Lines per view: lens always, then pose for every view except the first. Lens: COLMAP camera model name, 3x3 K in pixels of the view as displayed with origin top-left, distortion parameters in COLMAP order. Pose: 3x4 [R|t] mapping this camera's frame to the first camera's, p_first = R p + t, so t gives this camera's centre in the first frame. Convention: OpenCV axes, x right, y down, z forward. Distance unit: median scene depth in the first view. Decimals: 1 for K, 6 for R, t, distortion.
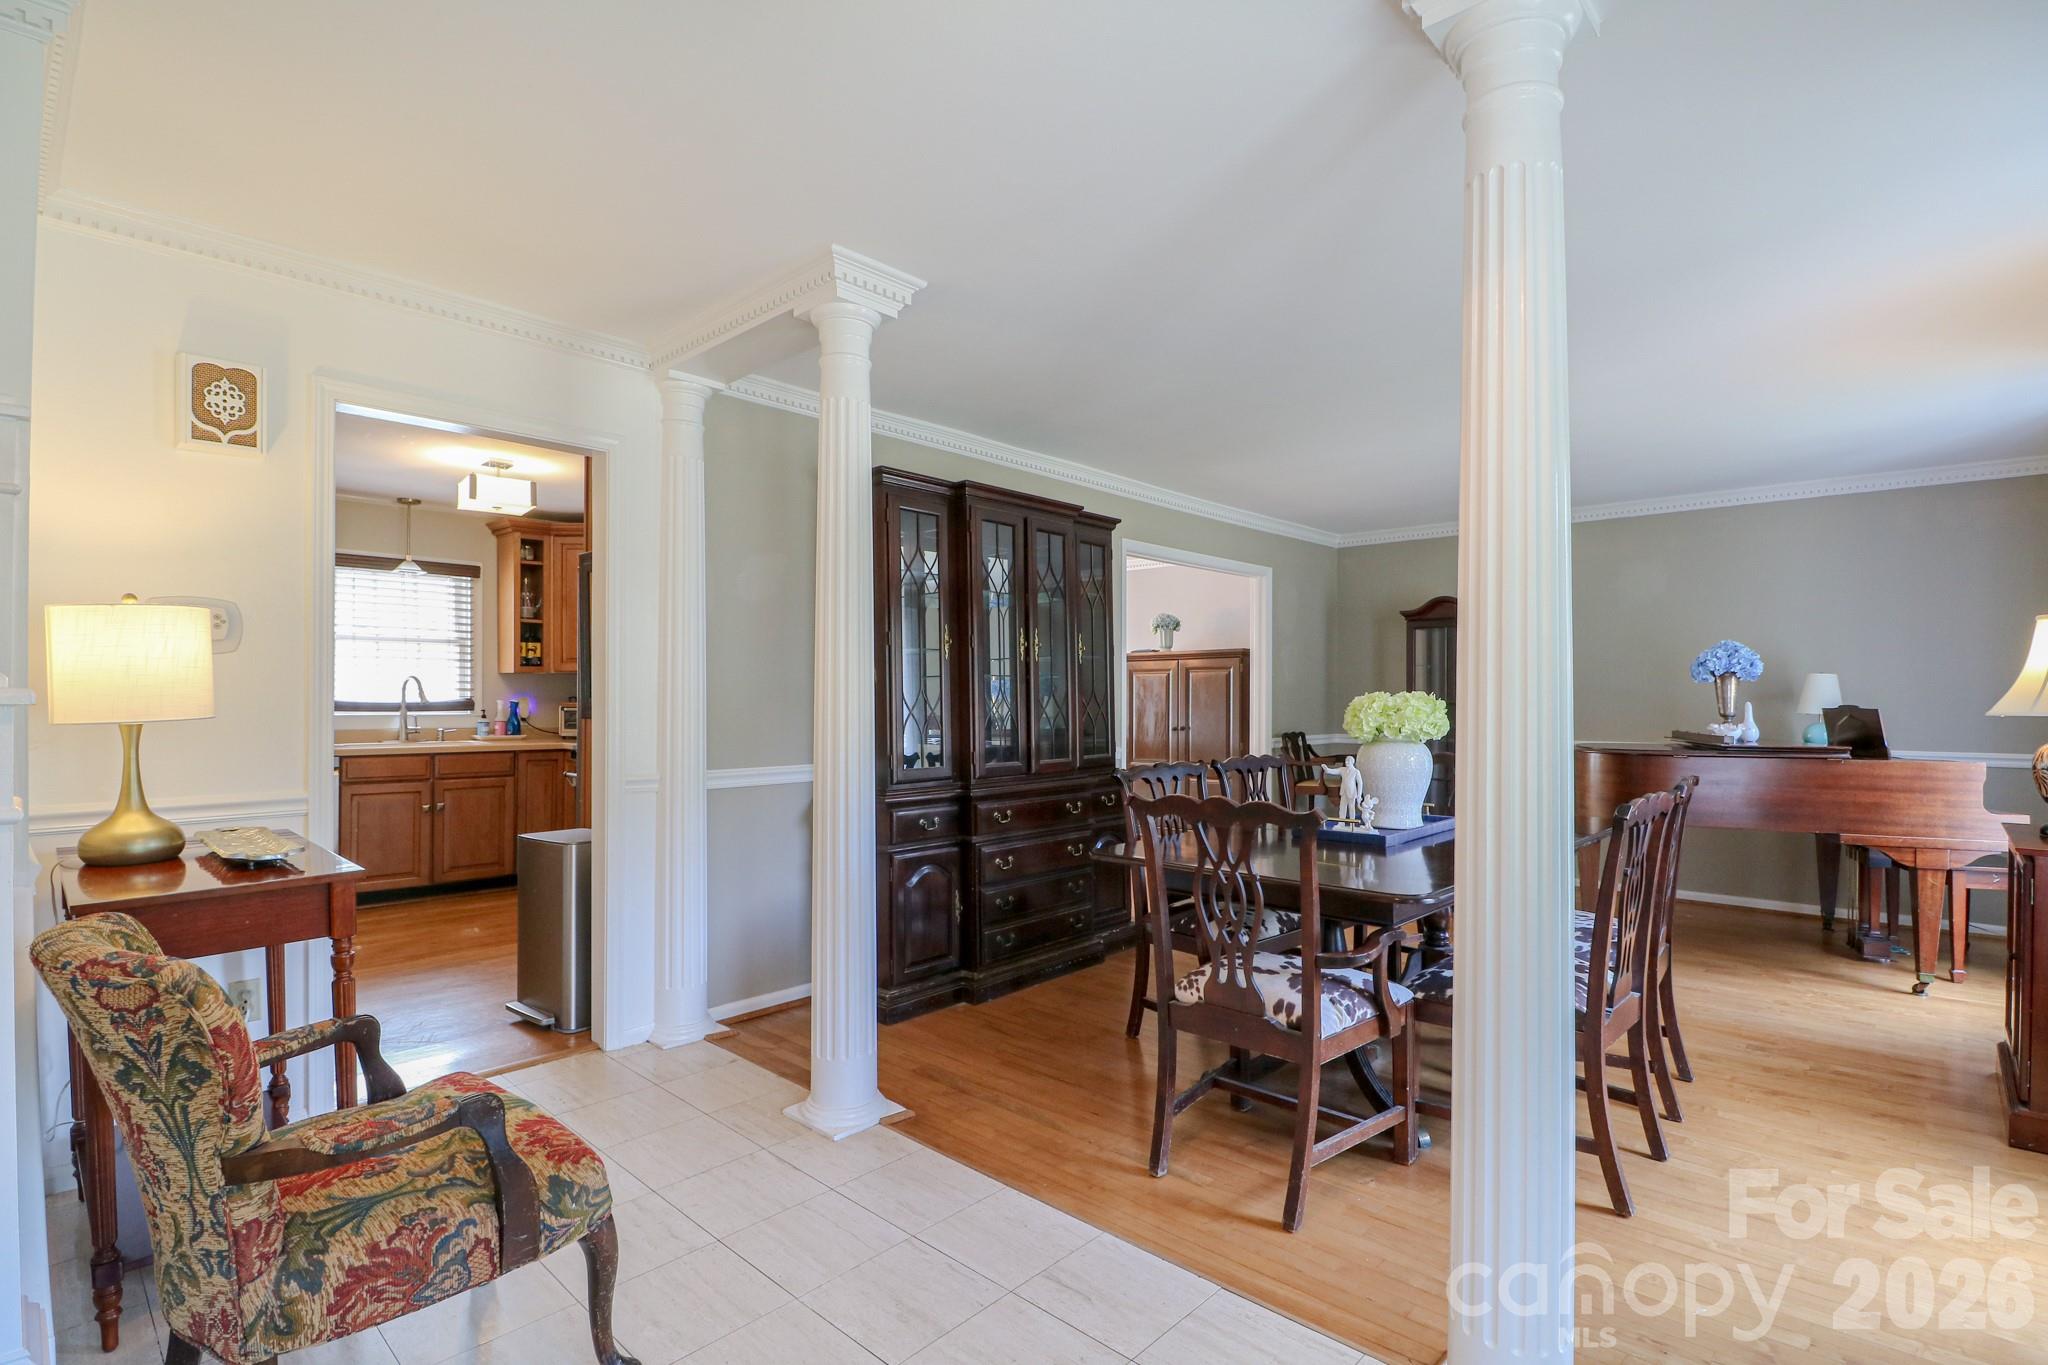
lens RADIAL K [[1028.9, 0, 1036.5], [0, 1028.9, 700.4], [0, 0, 1]] dist [0.001233, -0.018060]
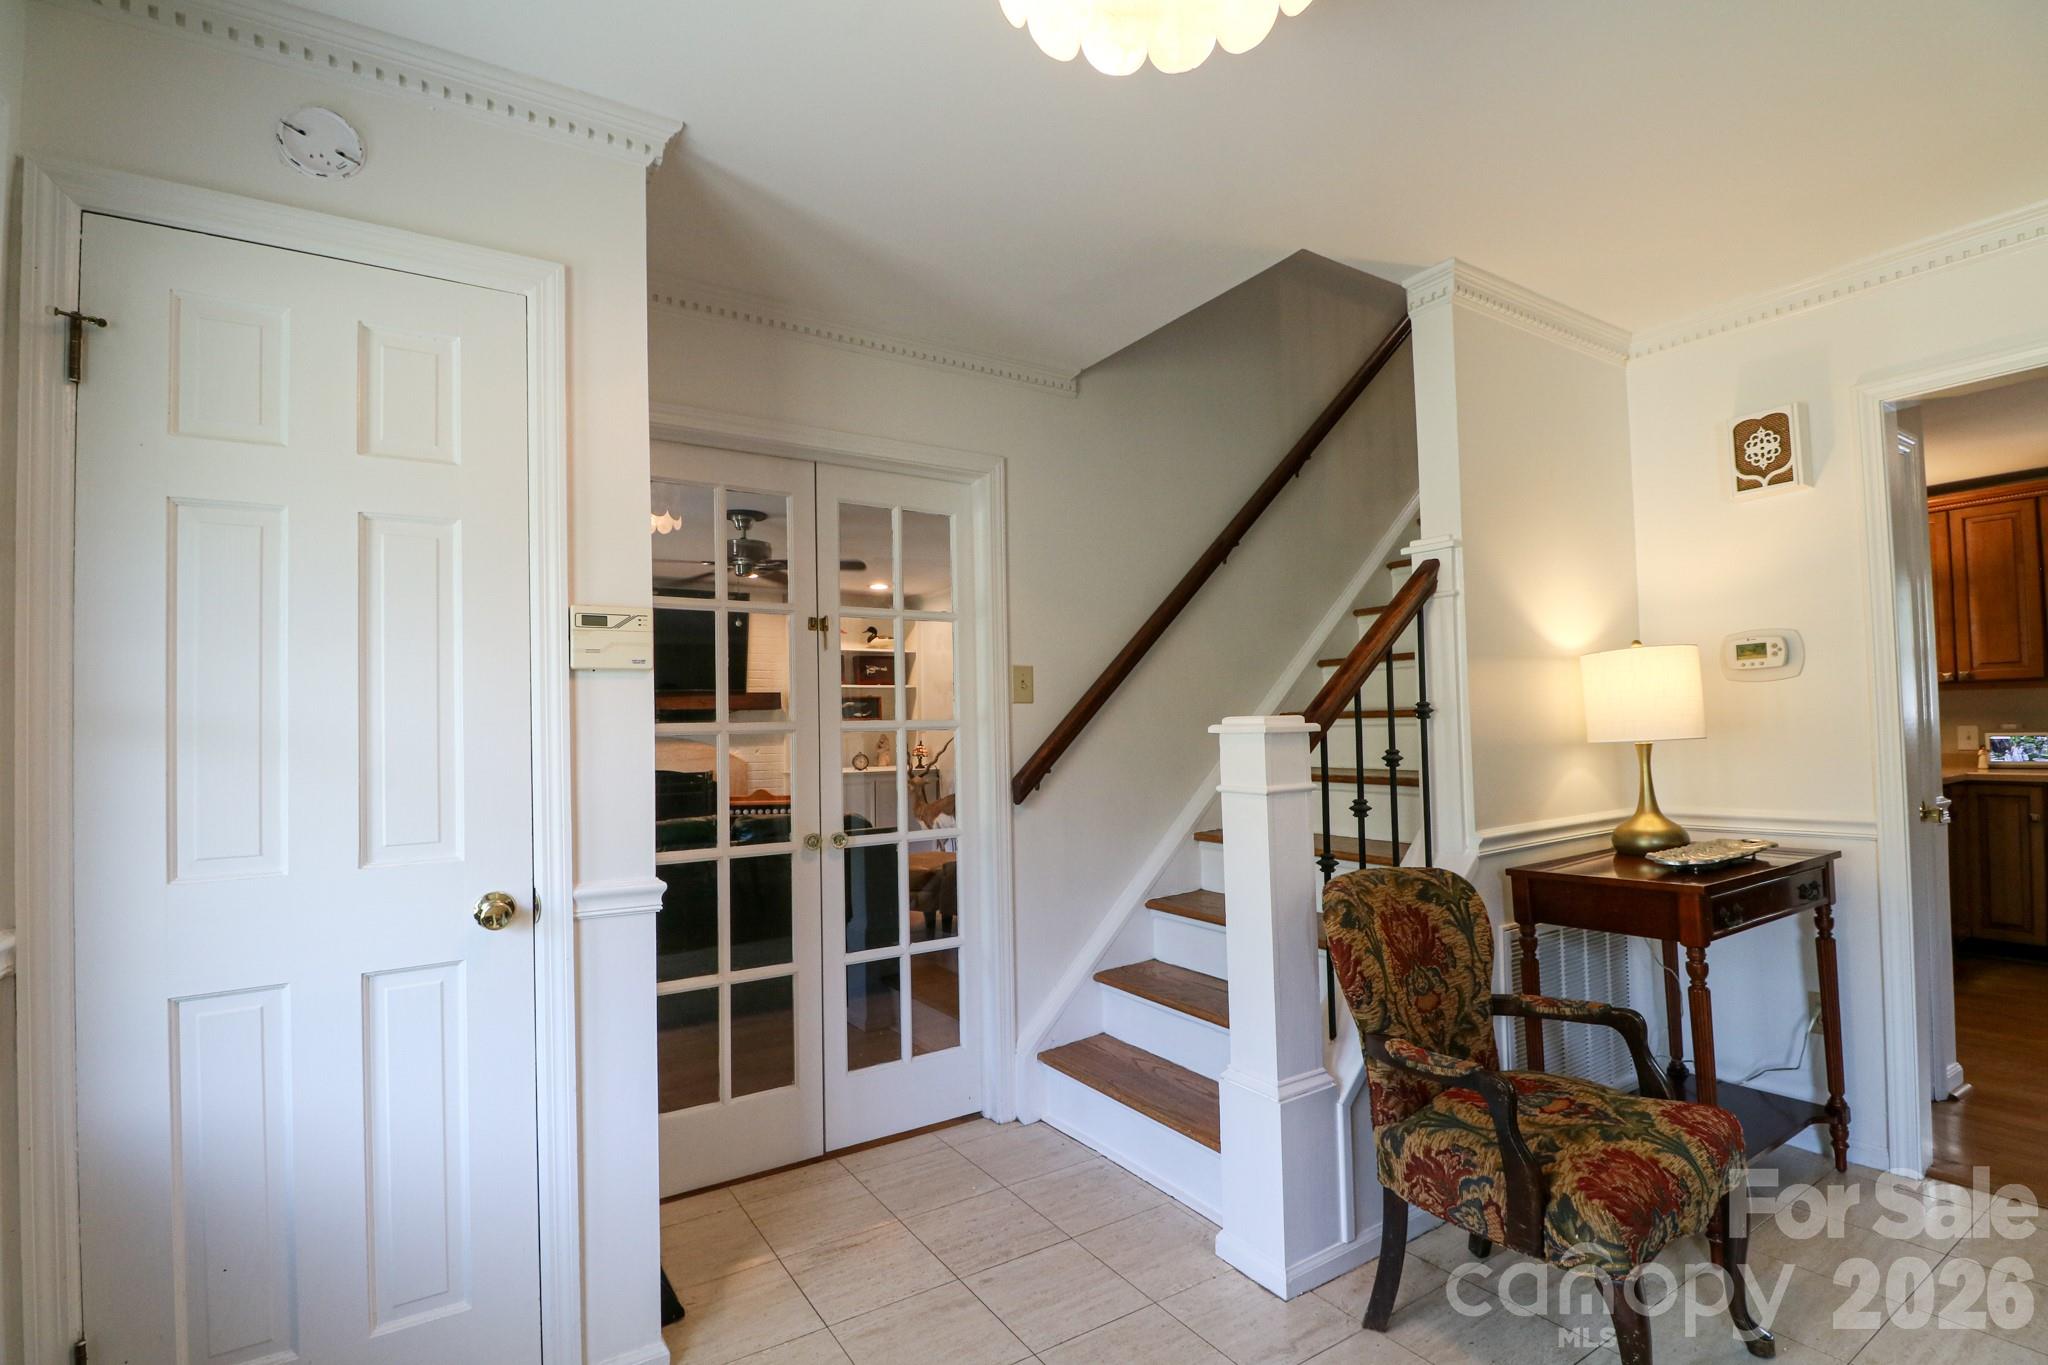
lens RADIAL K [[1028.9, 0, 1036.5], [0, 1028.9, 700.4], [0, 0, 1]] dist [0.001233, -0.018060]
pose [[-0.297269, -0.025261, -0.954460, 0.544886], [0.015110, 0.999400, -0.031156, -0.001676], [0.954674, -0.023683, -0.296709, 0.665165]]
